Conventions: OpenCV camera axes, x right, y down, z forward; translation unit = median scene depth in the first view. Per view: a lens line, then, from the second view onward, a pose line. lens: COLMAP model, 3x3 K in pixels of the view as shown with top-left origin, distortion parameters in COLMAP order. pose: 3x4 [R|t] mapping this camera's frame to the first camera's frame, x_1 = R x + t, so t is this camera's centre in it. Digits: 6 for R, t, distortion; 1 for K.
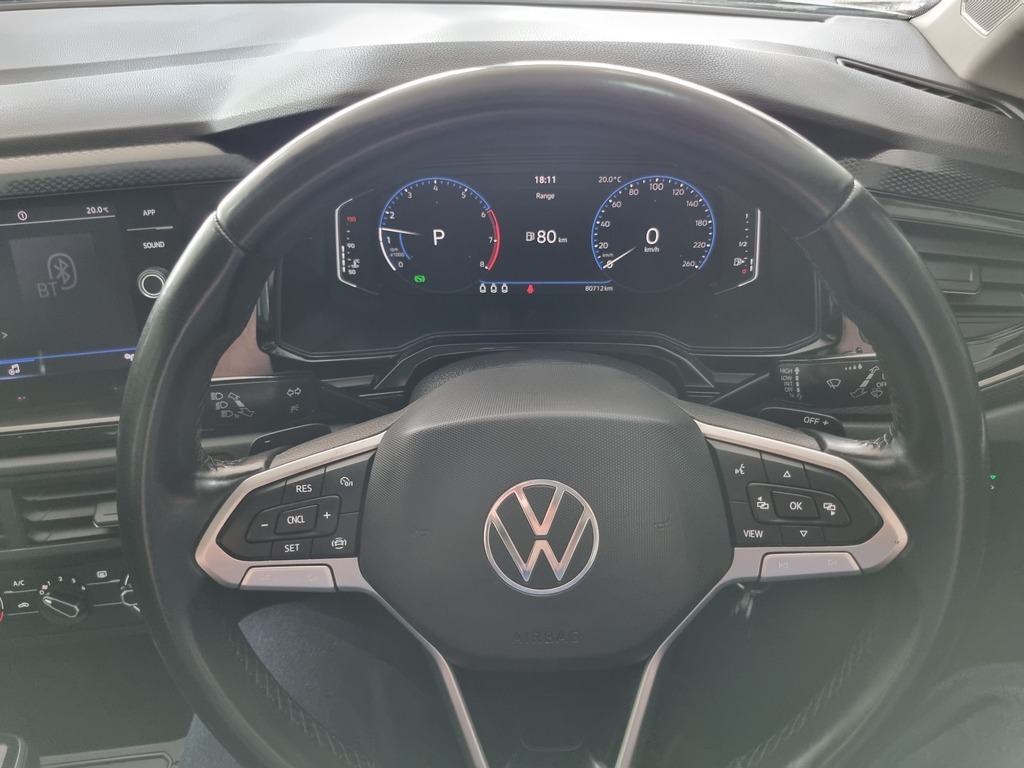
lens RADIAL K [[755.2, 0, 512.0], [0, 755.2, 384.0], [0, 0, 1]] dist [0.013239, -0.003350]
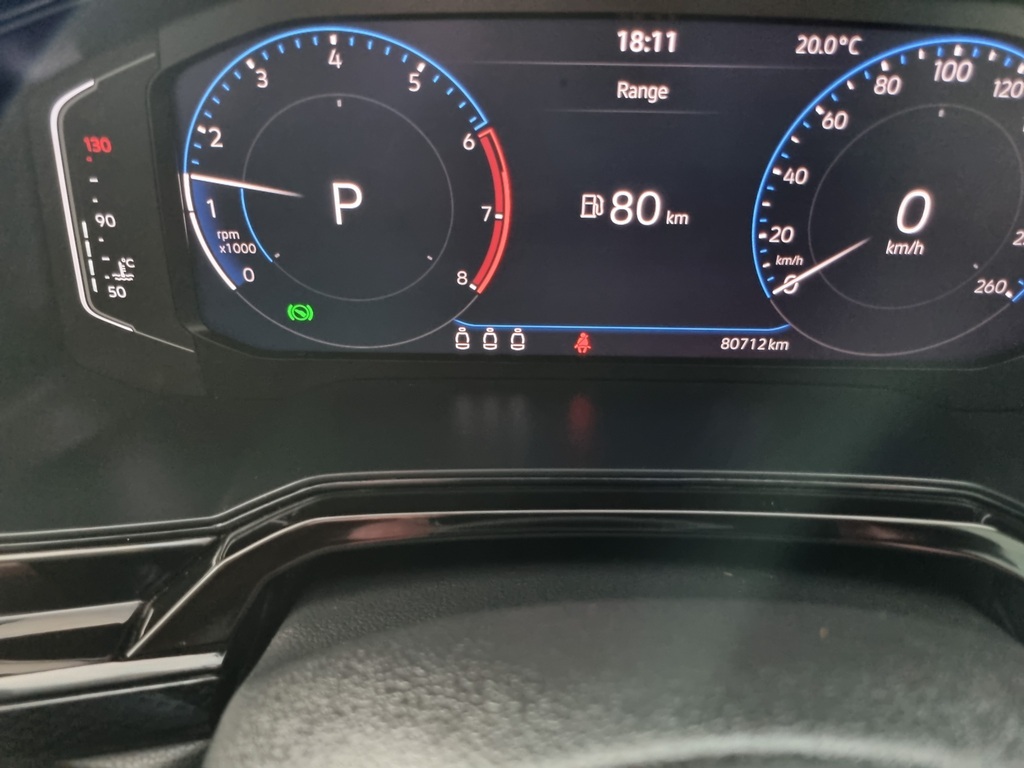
lens RADIAL K [[755.2, 0, 512.0], [0, 755.2, 384.0], [0, 0, 1]] dist [0.013239, -0.003350]
pose [[0.998883, 0.012528, 0.045565, -0.031710], [-0.011071, 0.999424, -0.032090, -0.094474], [-0.045941, 0.031549, 0.998446, 0.628990]]
